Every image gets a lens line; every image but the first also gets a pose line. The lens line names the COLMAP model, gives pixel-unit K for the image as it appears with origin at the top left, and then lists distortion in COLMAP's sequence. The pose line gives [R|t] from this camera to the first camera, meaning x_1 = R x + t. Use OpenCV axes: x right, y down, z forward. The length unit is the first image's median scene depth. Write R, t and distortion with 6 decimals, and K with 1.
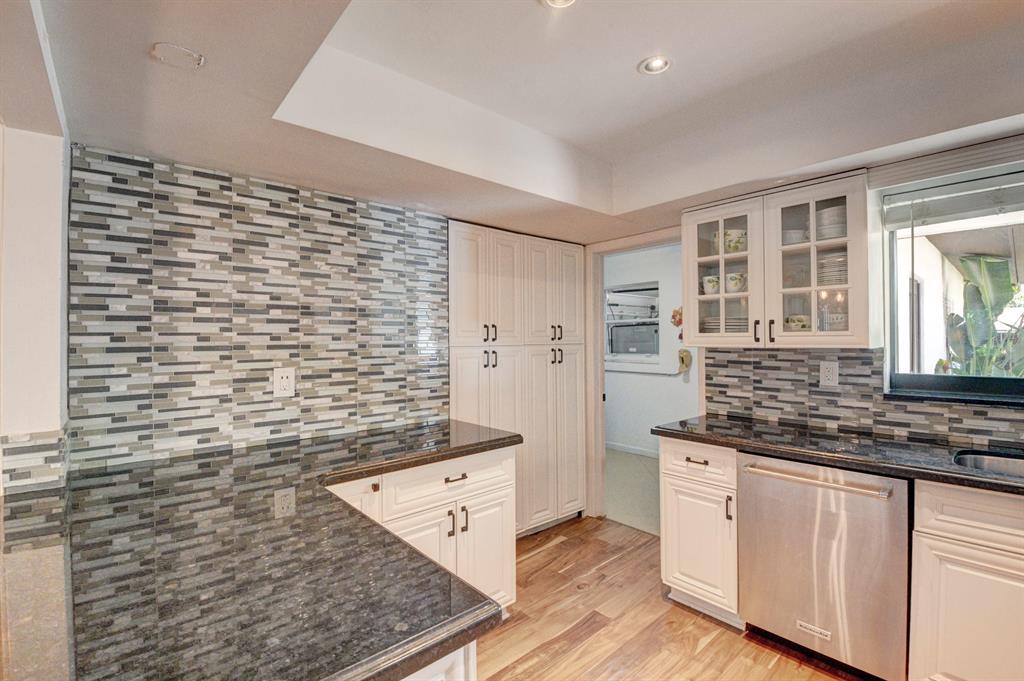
lens RADIAL K [[446.5, 0, 511.3], [0, 446.5, 339.3], [0, 0, 1]] dist [0.000373, 0.000037]
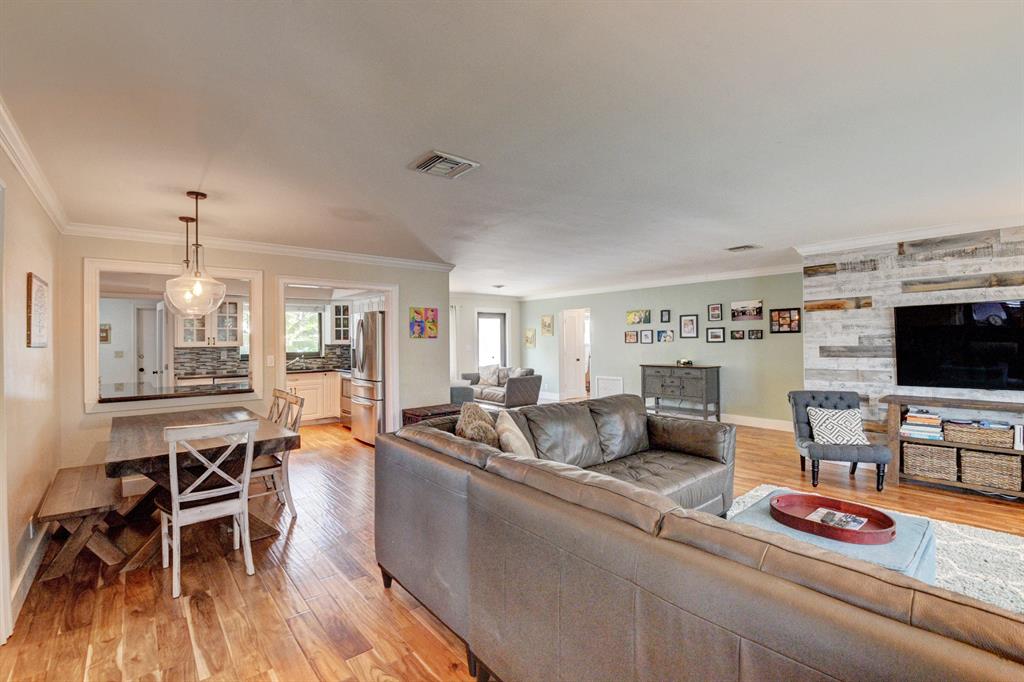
lens RADIAL K [[446.5, 0, 512.7], [0, 446.5, 342.6], [0, 0, 1]] dist [0.000373, 0.000037]
pose [[0.010691, 0.011527, 0.999876, -2.360634], [0.006039, 0.999915, -0.011592, 0.037981], [-0.999925, 0.006162, 0.010620, -1.041833]]
